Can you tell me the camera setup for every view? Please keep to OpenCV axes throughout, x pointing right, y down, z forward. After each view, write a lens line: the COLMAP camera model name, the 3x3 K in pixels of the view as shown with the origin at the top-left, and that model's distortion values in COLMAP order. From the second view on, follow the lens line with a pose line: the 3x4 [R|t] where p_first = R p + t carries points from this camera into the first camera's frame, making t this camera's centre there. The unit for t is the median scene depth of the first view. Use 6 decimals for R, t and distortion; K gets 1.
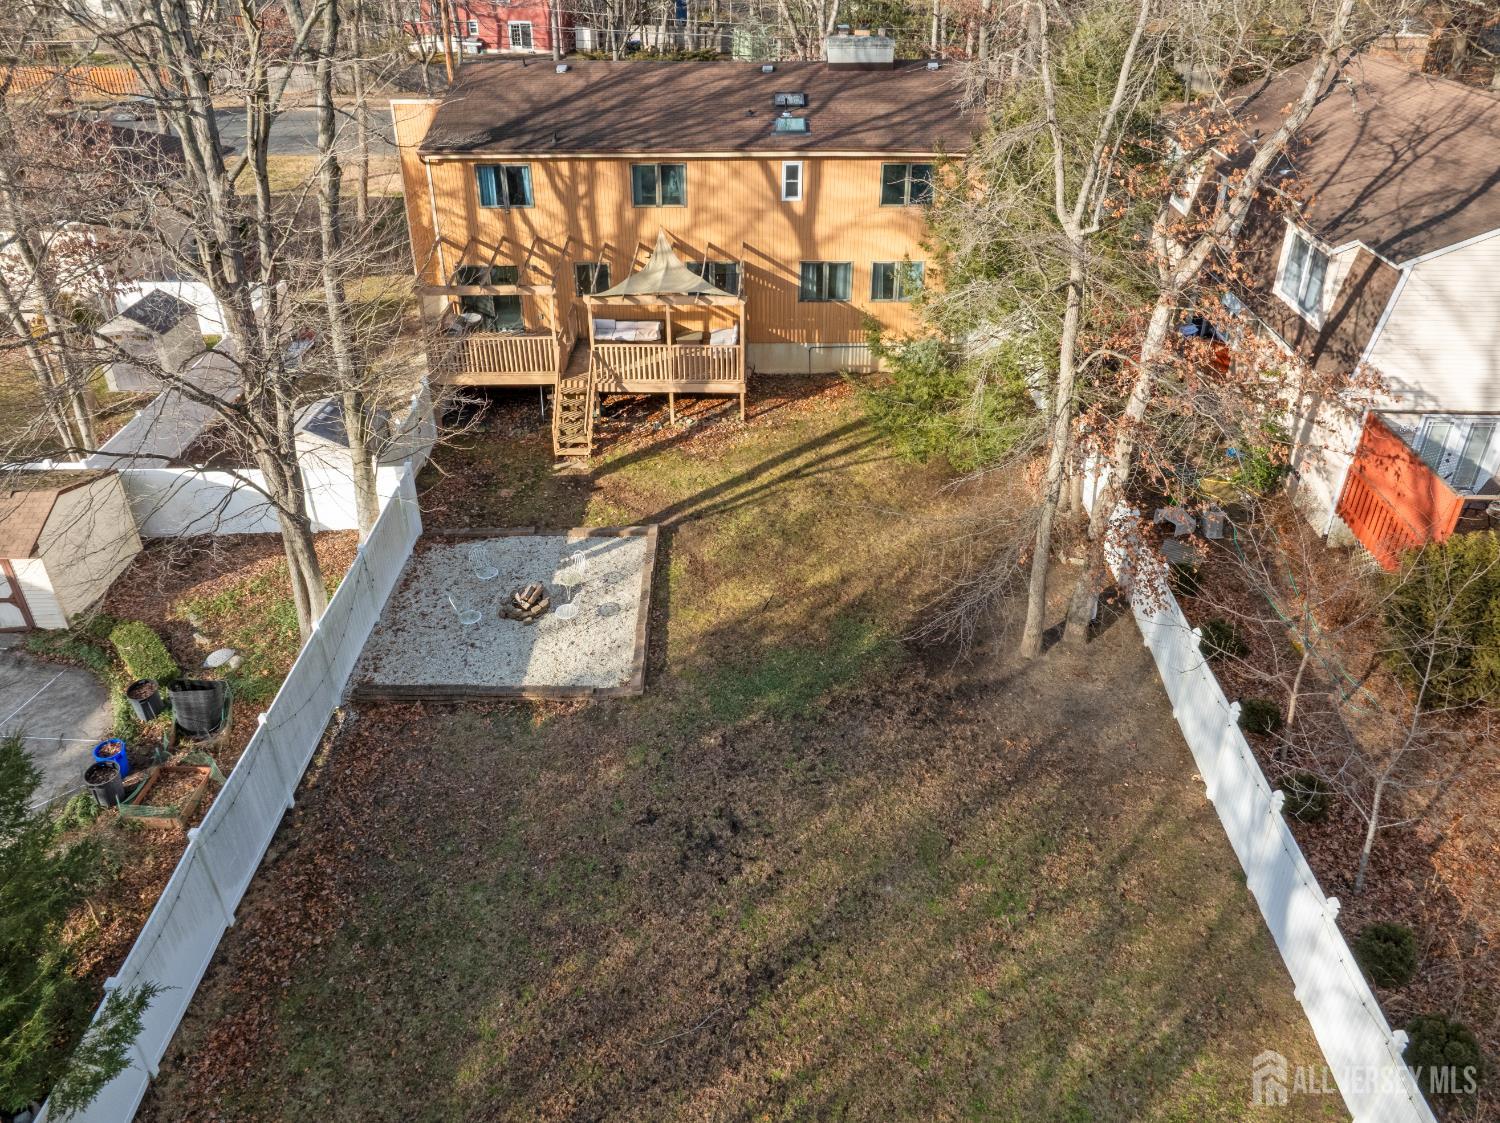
lens RADIAL K [[1143.9, 0, 750.0], [0, 1143.9, 561.5], [0, 0, 1]] dist [-0.080651, 0.065903]
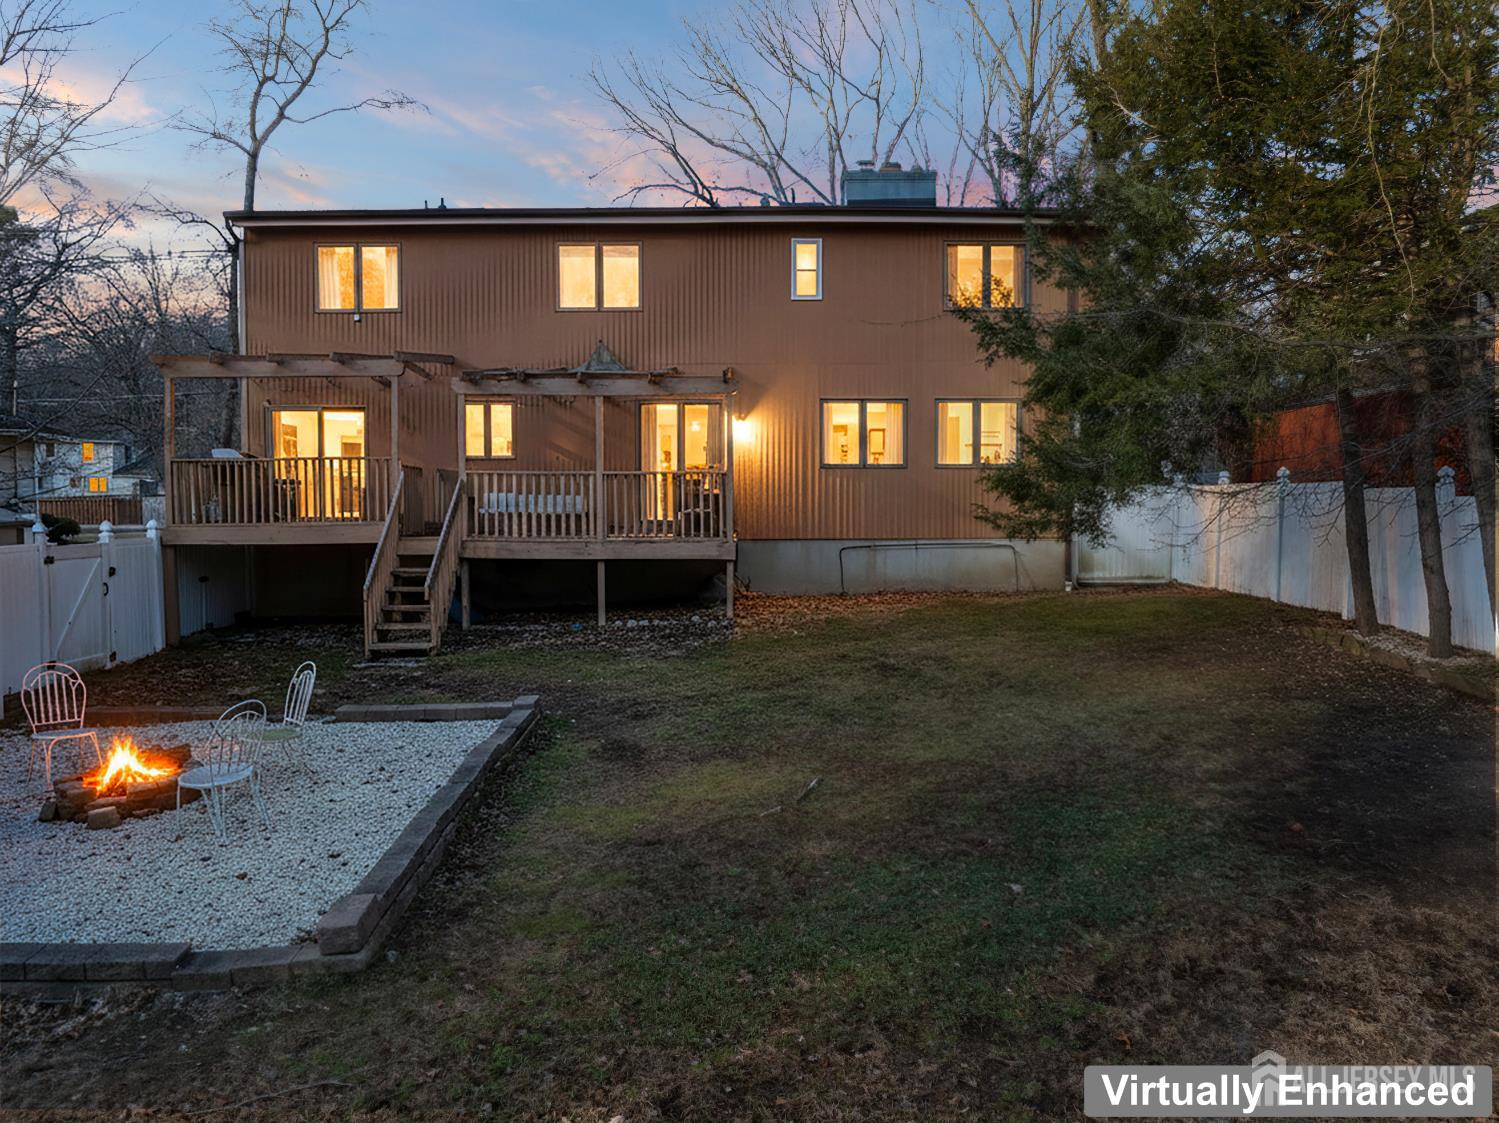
lens RADIAL K [[1143.1, 0, 749.5], [0, 1143.1, 561.5], [0, 0, 1]] dist [-0.080651, 0.065903]
pose [[0.999836, 0.005368, 0.017287, -0.007857], [0.003647, 0.875668, -0.482900, 0.116352], [-0.017730, 0.482884, 0.875505, 0.529867]]
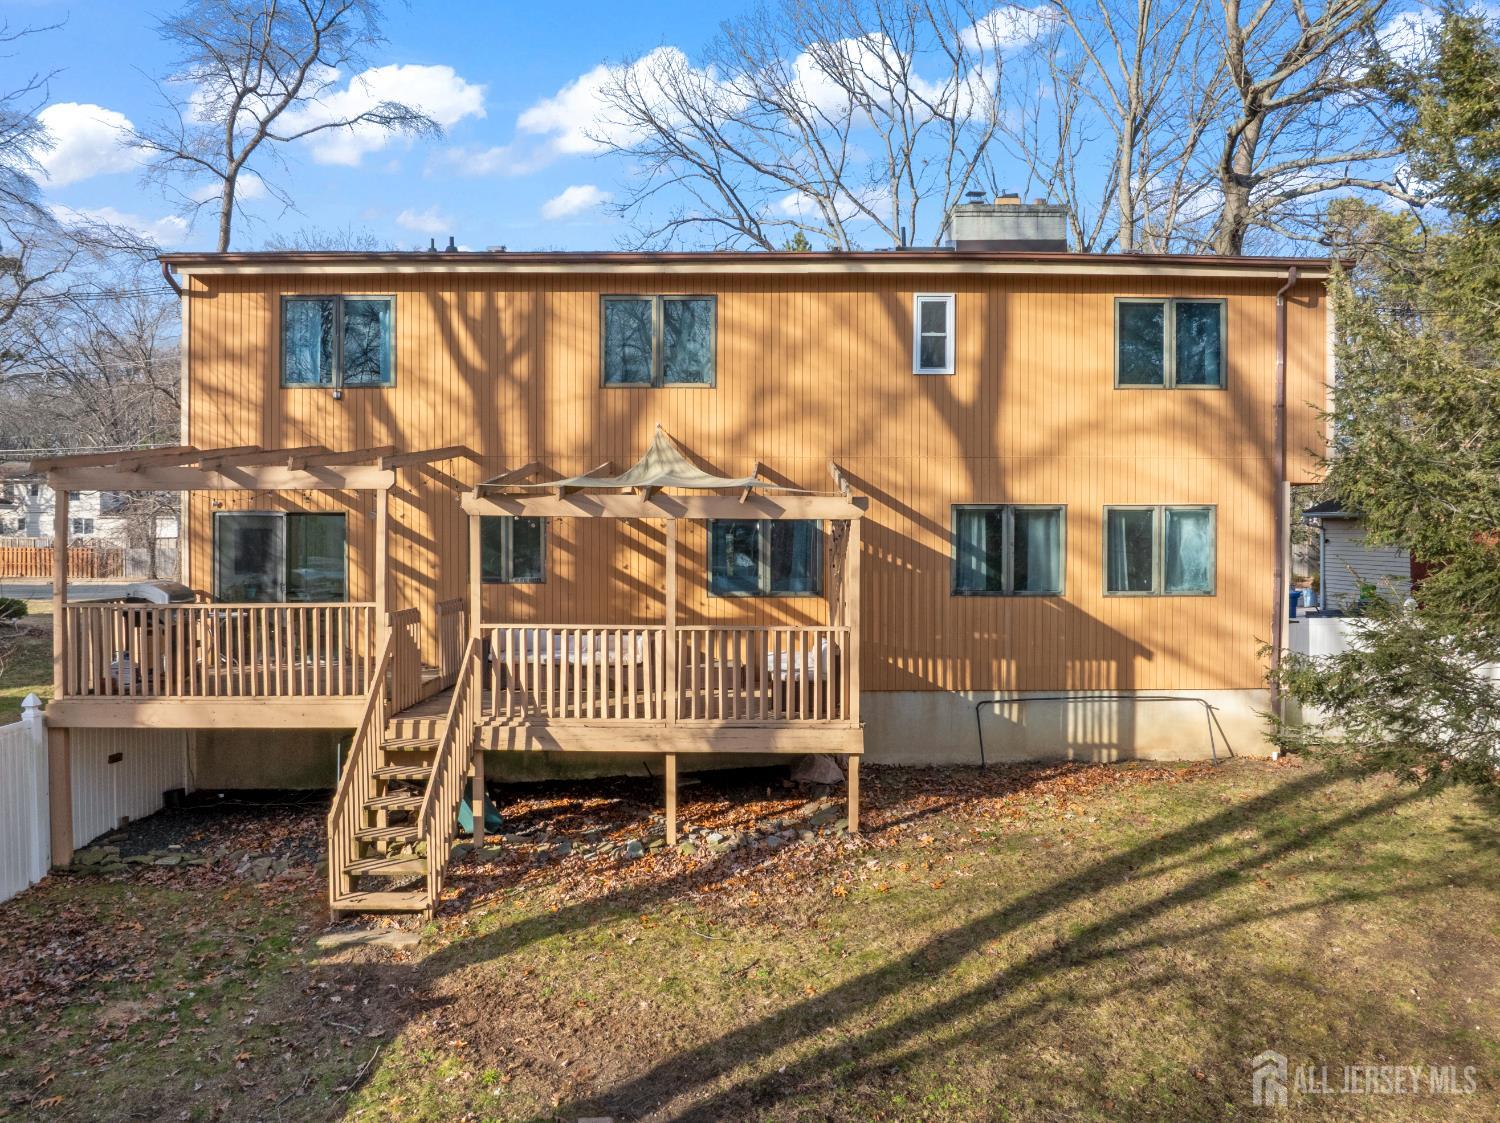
lens RADIAL K [[1143.9, 0, 750.0], [0, 1143.9, 561.5], [0, 0, 1]] dist [-0.080651, 0.065903]
pose [[0.999823, 0.012344, 0.014216, -0.050644], [-0.003503, 0.863847, -0.503741, -0.013350], [-0.018499, 0.503602, 0.863738, 0.647424]]
